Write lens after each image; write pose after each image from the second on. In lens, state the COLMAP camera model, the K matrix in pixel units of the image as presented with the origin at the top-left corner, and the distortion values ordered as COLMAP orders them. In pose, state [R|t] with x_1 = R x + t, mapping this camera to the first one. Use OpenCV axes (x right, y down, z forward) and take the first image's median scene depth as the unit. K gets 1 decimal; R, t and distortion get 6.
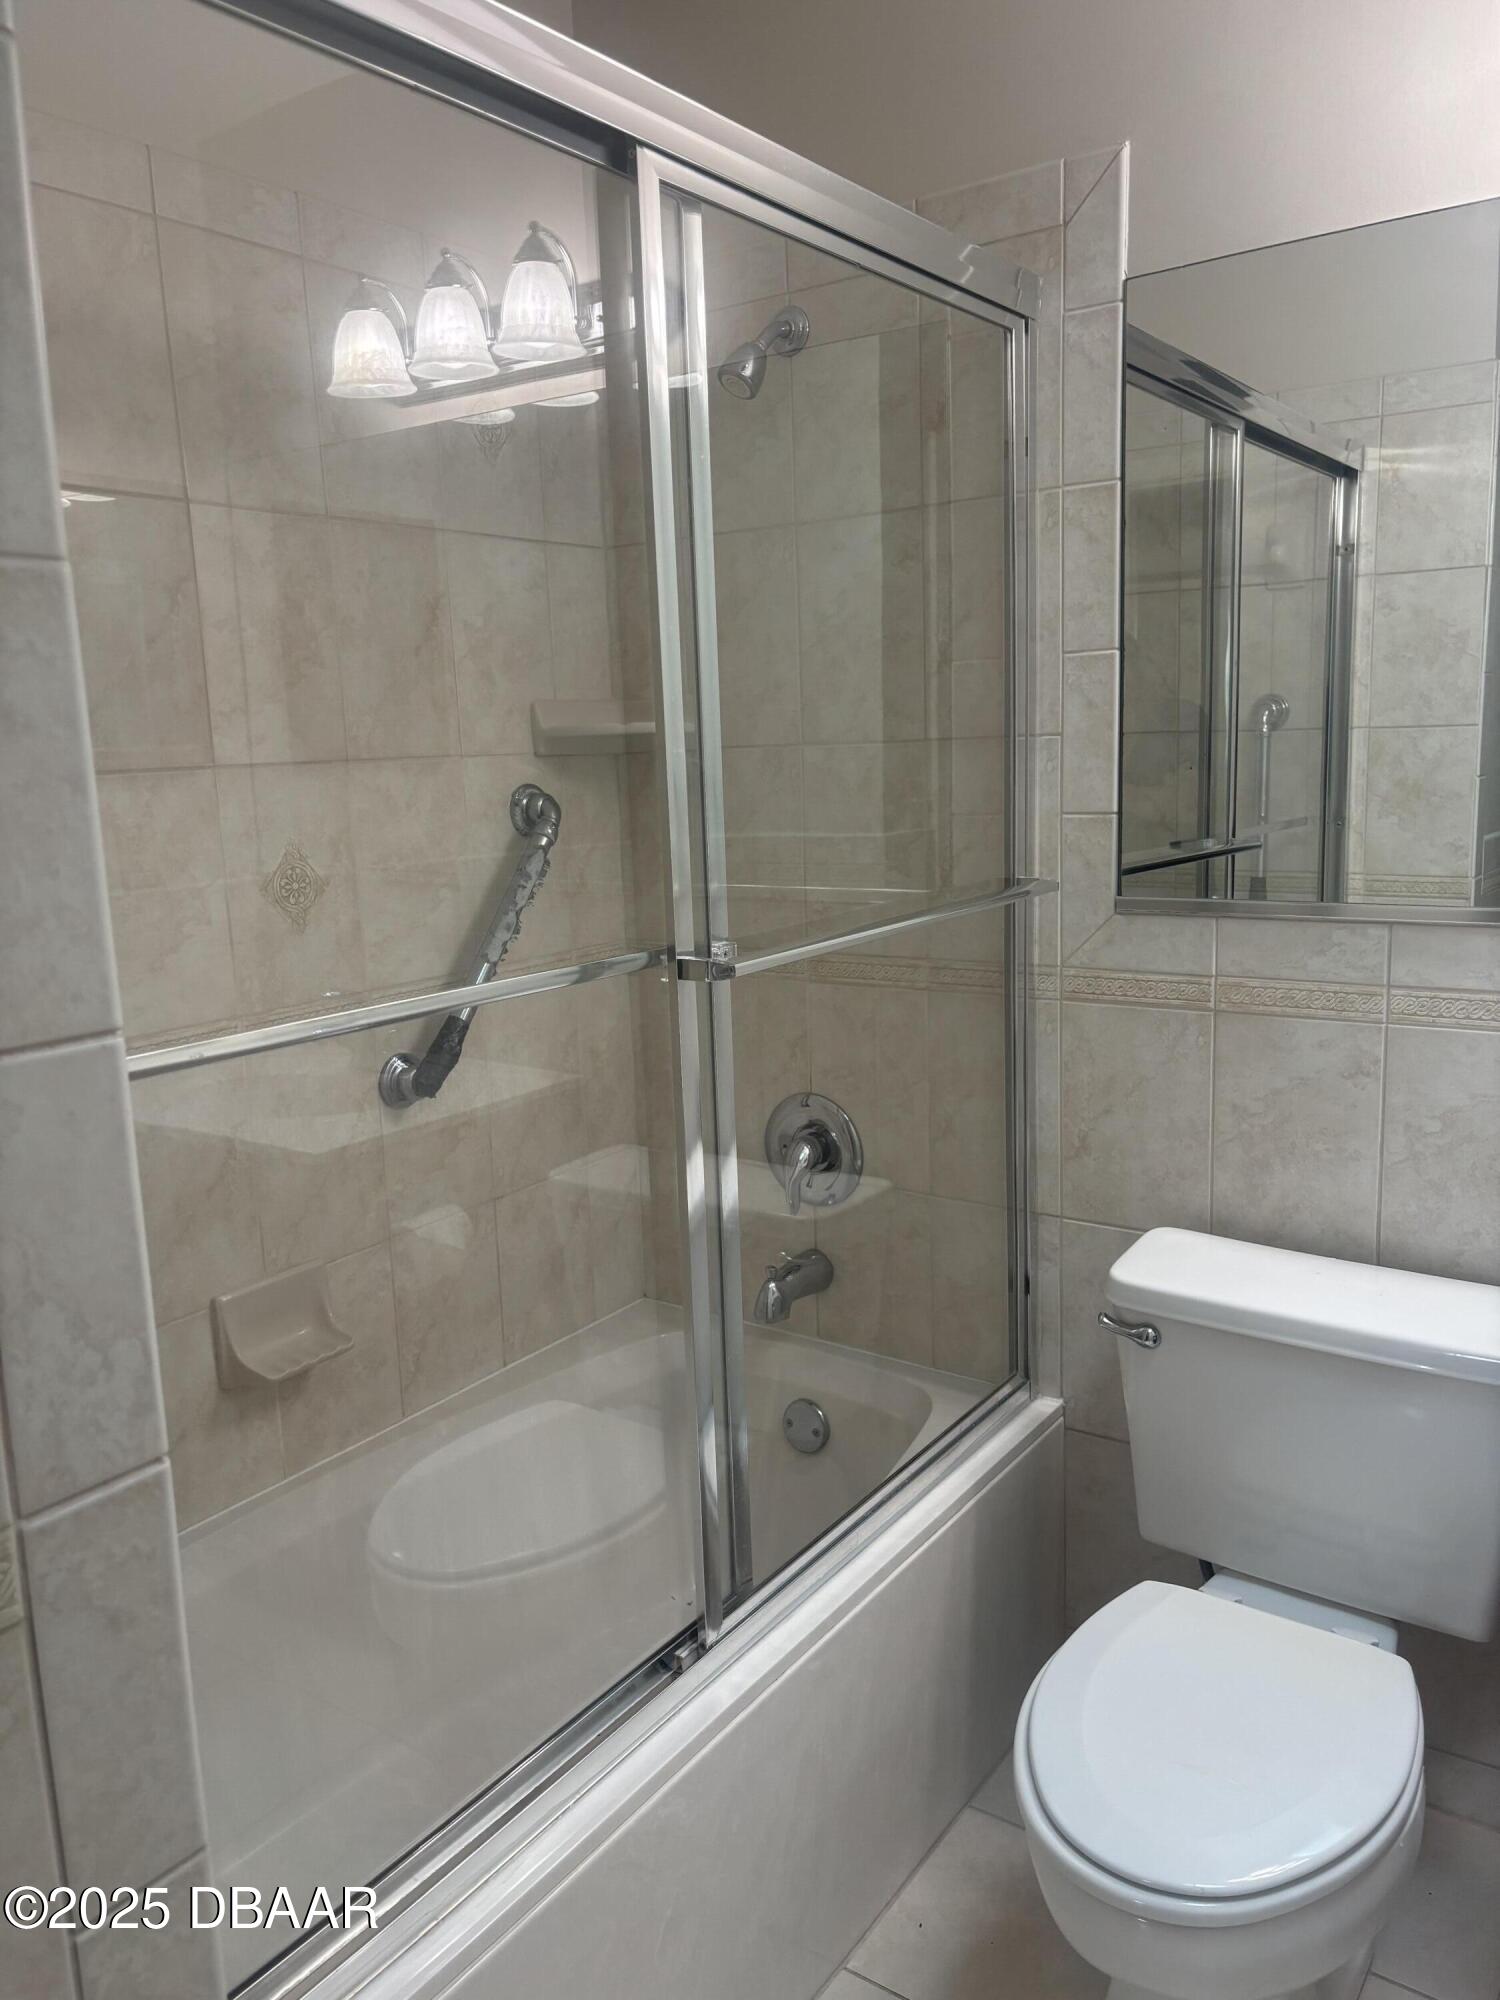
lens RADIAL K [[1534.3, 0, 750.0], [0, 1534.3, 1000.0], [0, 0, 1]] dist [0.021982, 0.010790]
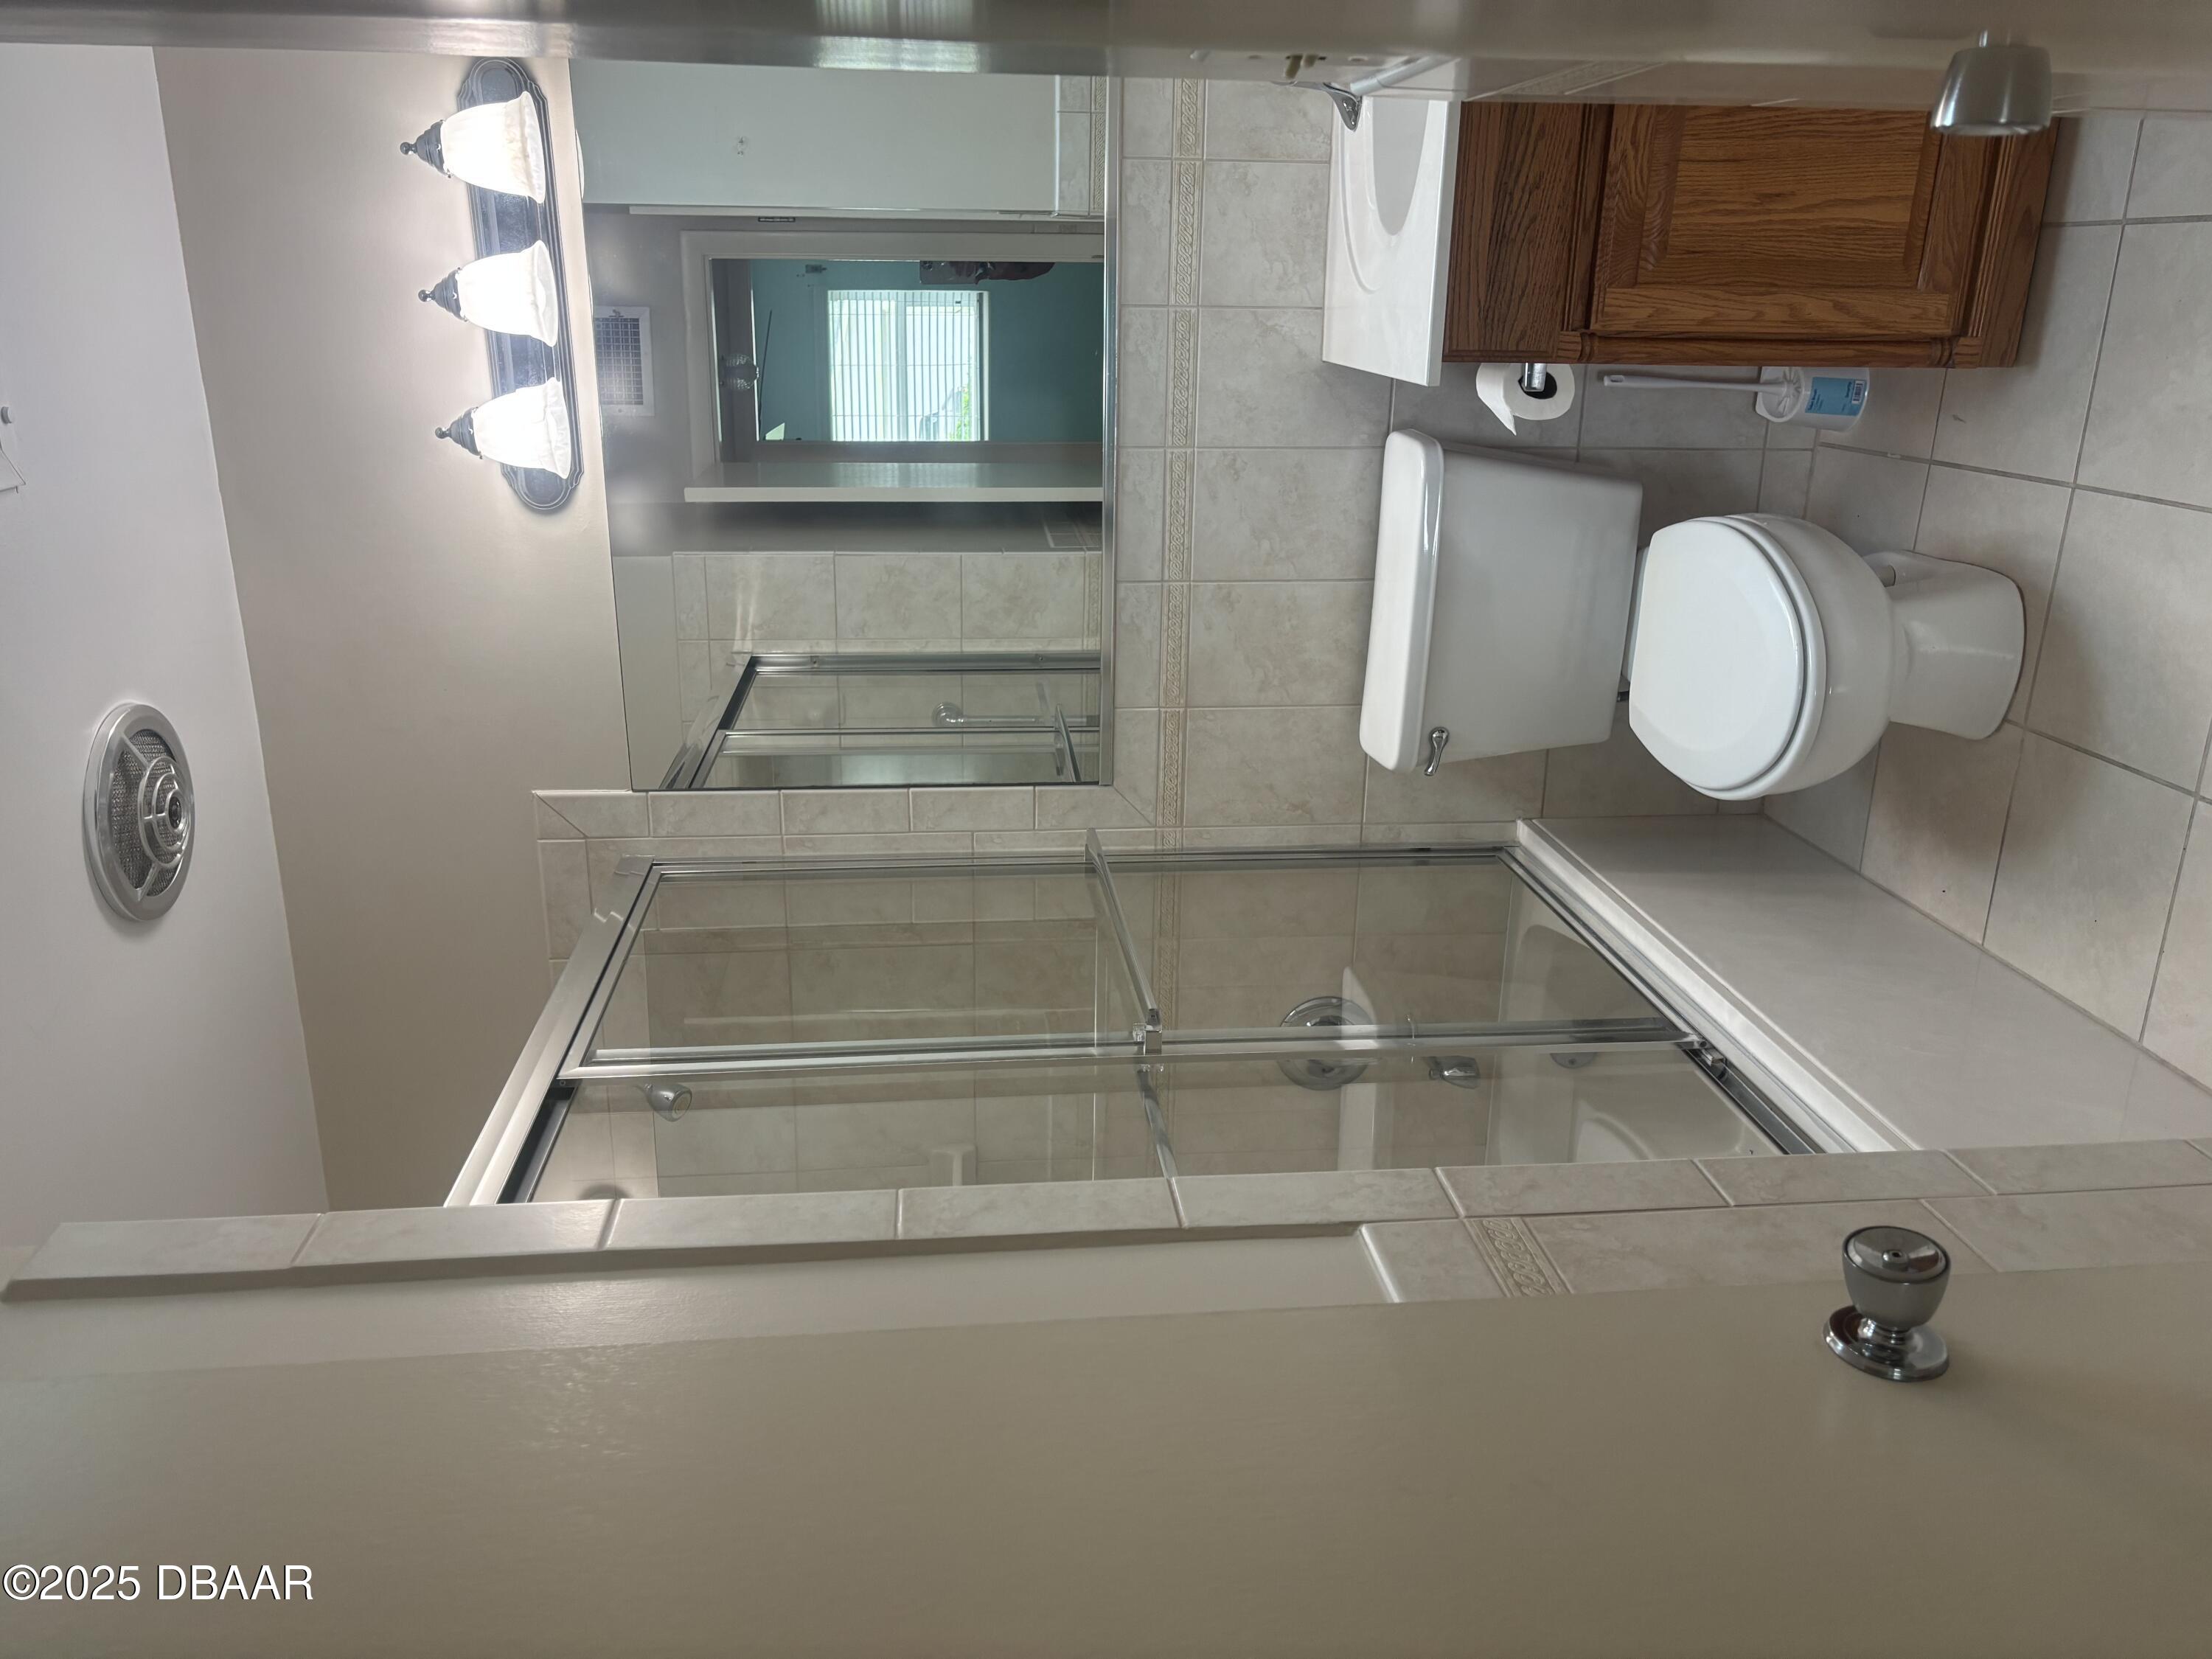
lens RADIAL K [[1641.0, 0, 1106.0], [0, 1641.0, 829.5], [0, 0, 1]] dist [0.095950, -0.134660]
pose [[-0.016891, -0.956735, 0.290469, -0.189892], [0.996776, -0.038901, -0.070168, 0.031623], [0.078431, 0.288347, 0.954308, -0.280983]]
